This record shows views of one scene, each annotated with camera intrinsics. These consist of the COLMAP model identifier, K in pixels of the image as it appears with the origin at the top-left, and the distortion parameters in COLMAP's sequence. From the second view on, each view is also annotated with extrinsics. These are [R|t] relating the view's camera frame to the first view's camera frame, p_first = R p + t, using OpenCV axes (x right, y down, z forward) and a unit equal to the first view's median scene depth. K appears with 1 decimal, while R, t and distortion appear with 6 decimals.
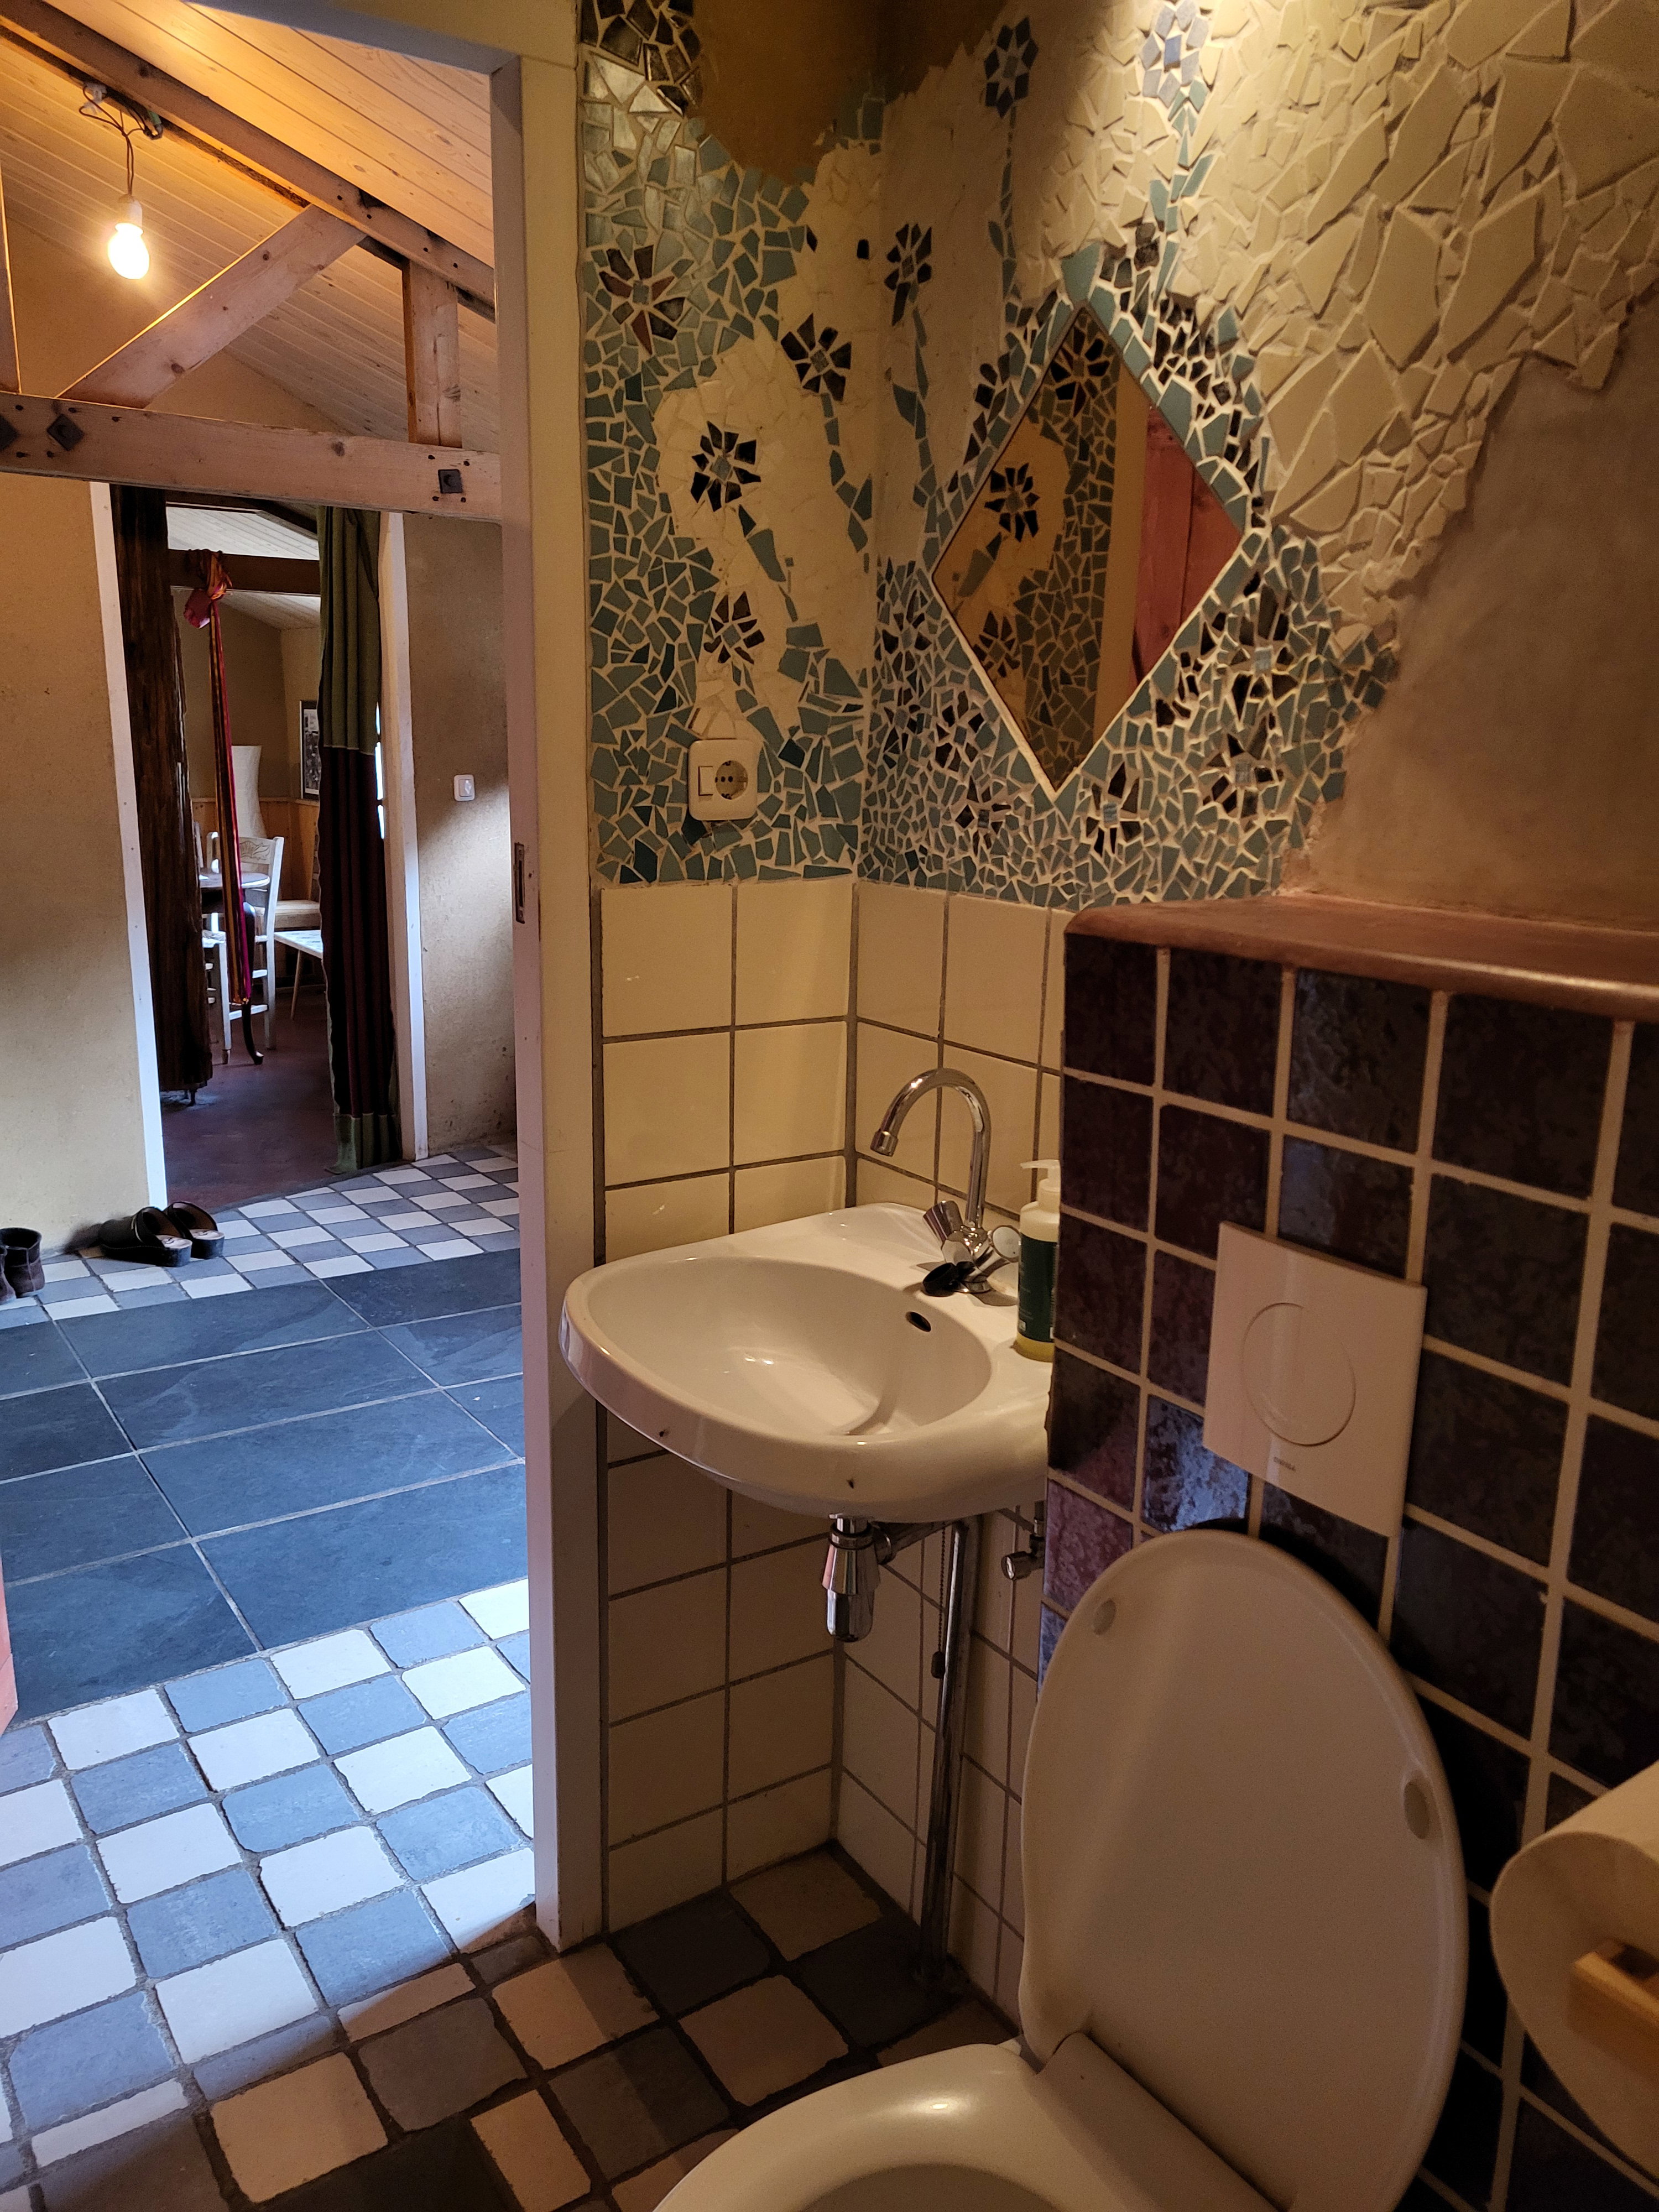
lens RADIAL K [[1661.1, 0, 827.7], [0, 1661.1, 1105.7], [0, 0, 1]] dist [0.021848, 0.000590]
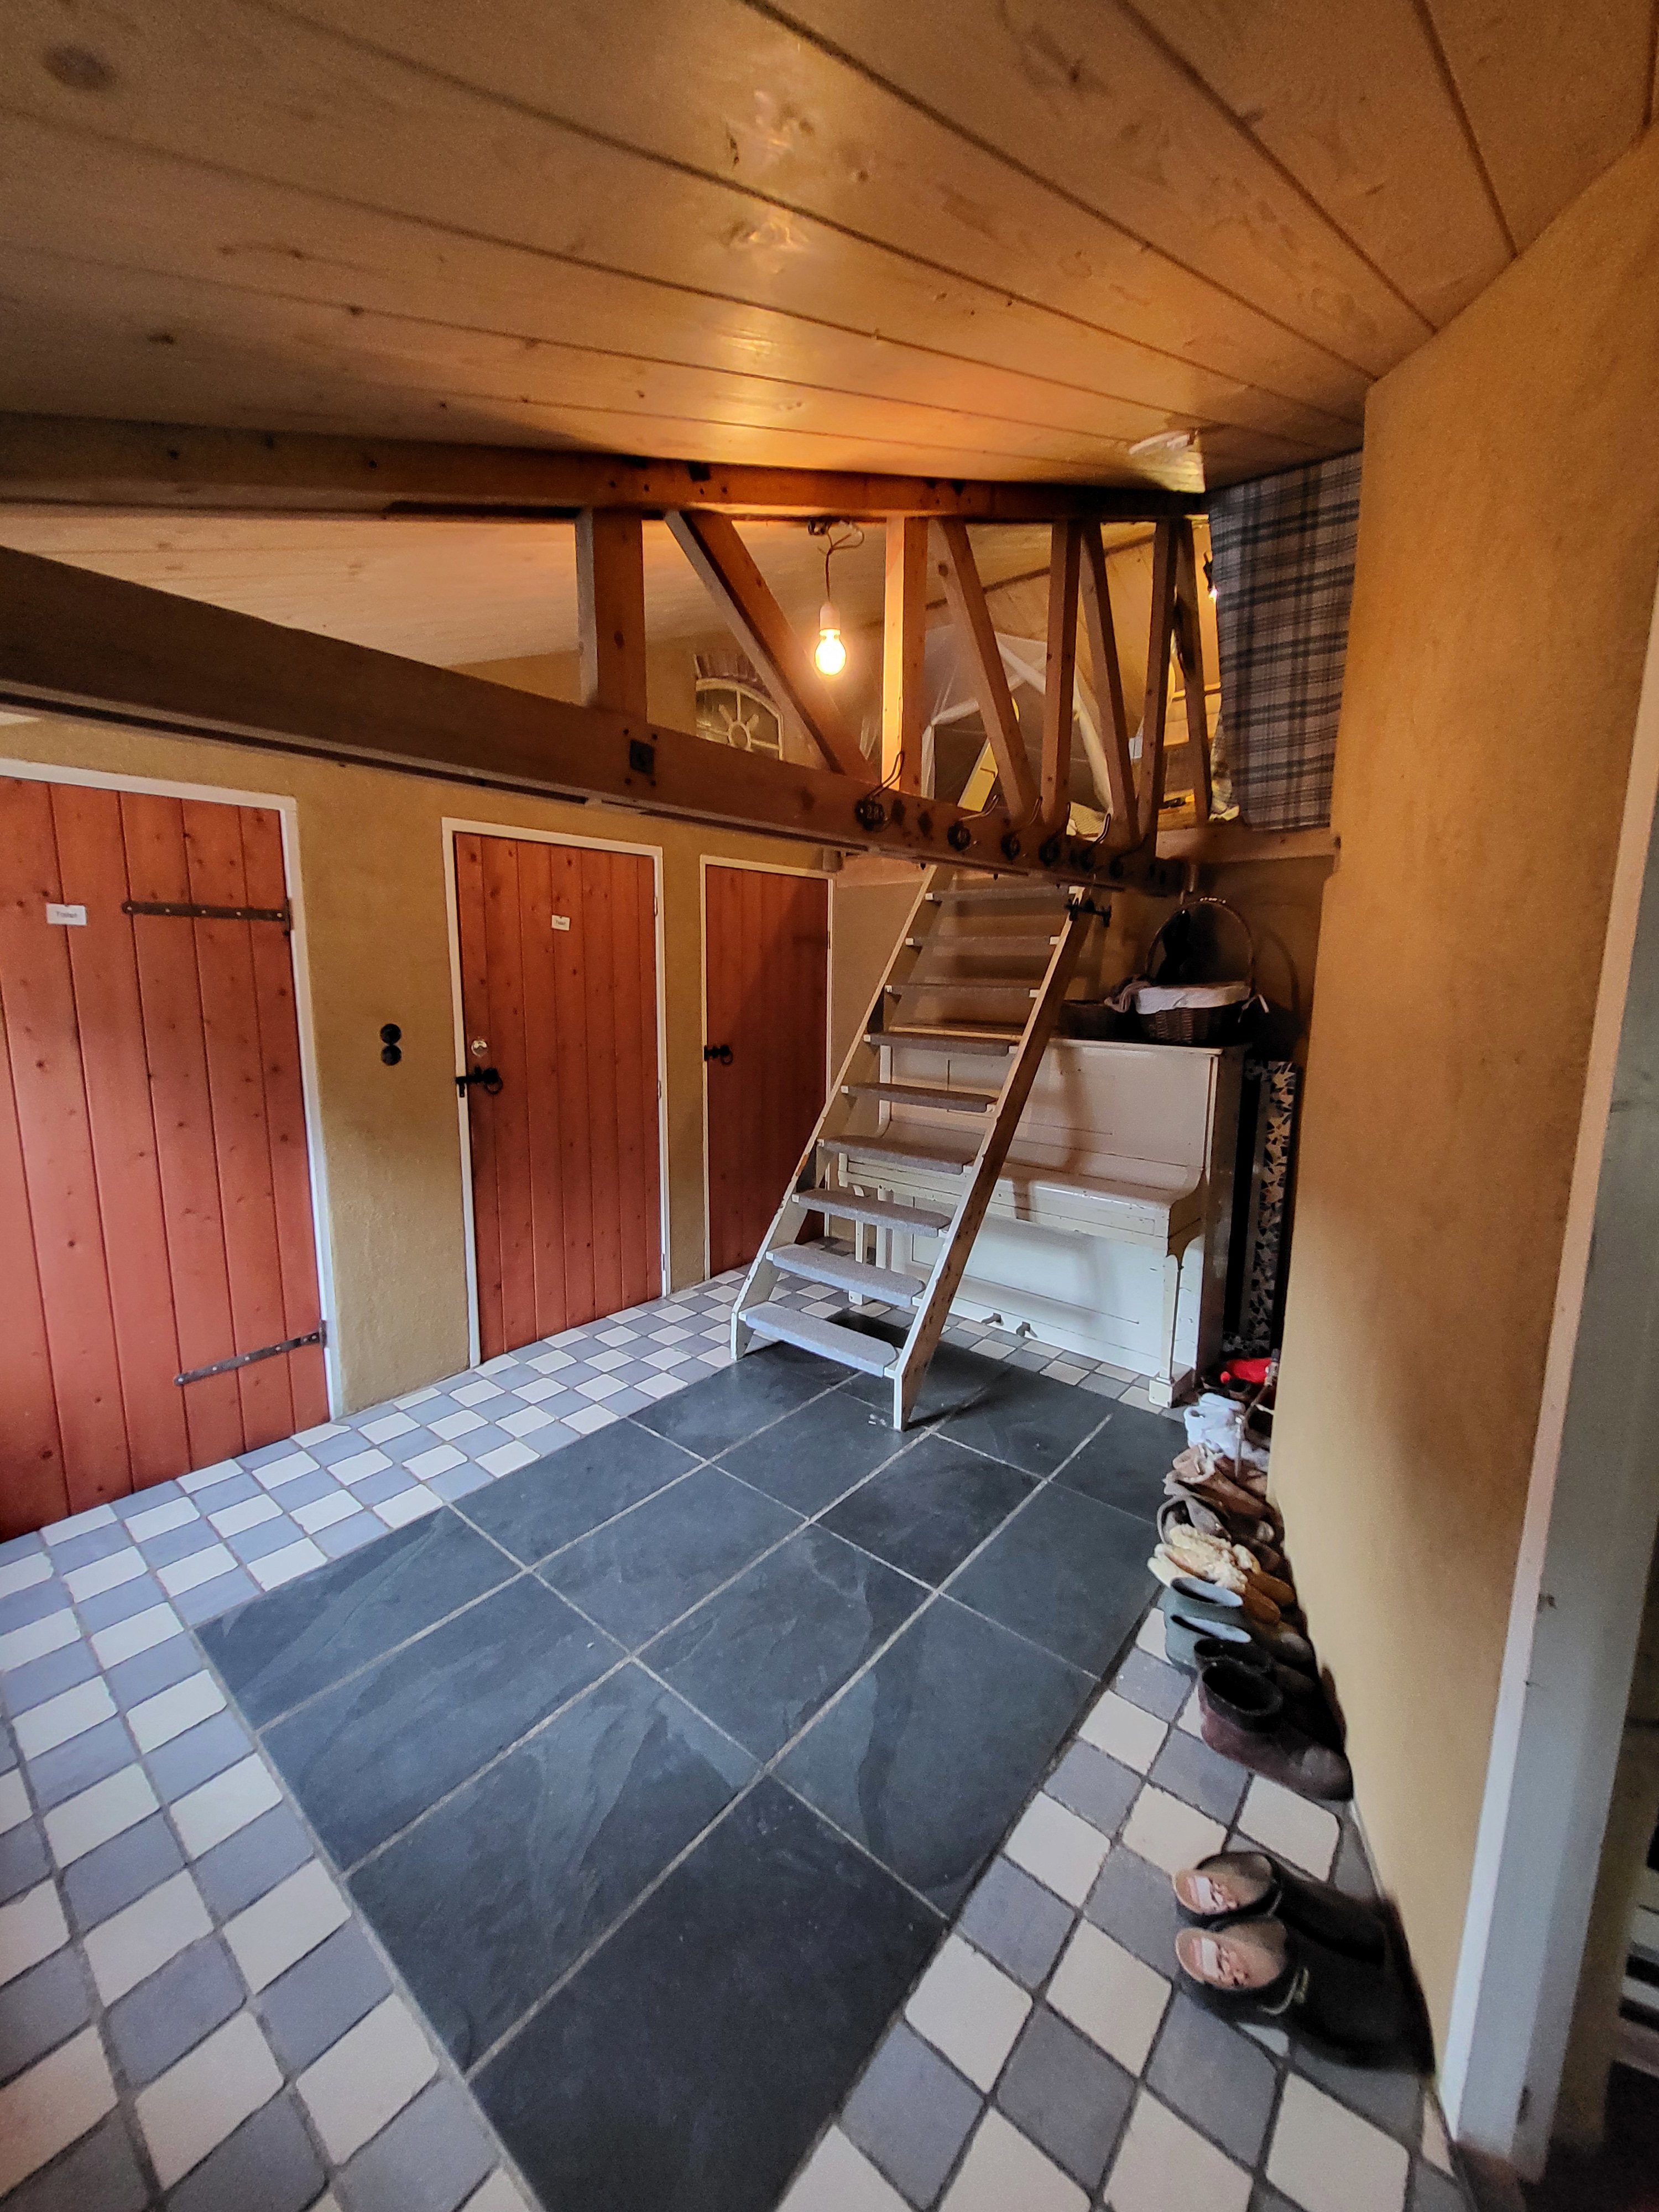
lens RADIAL K [[855.7, 0, 825.9], [0, 855.7, 1091.5], [0, 0, 1]] dist [0.003083, 0.000233]
pose [[-0.960226, 0.013610, -0.278894, -0.195431], [-0.089543, 0.931051, 0.353732, -0.352013], [0.264478, 0.364635, -0.892800, 1.328765]]
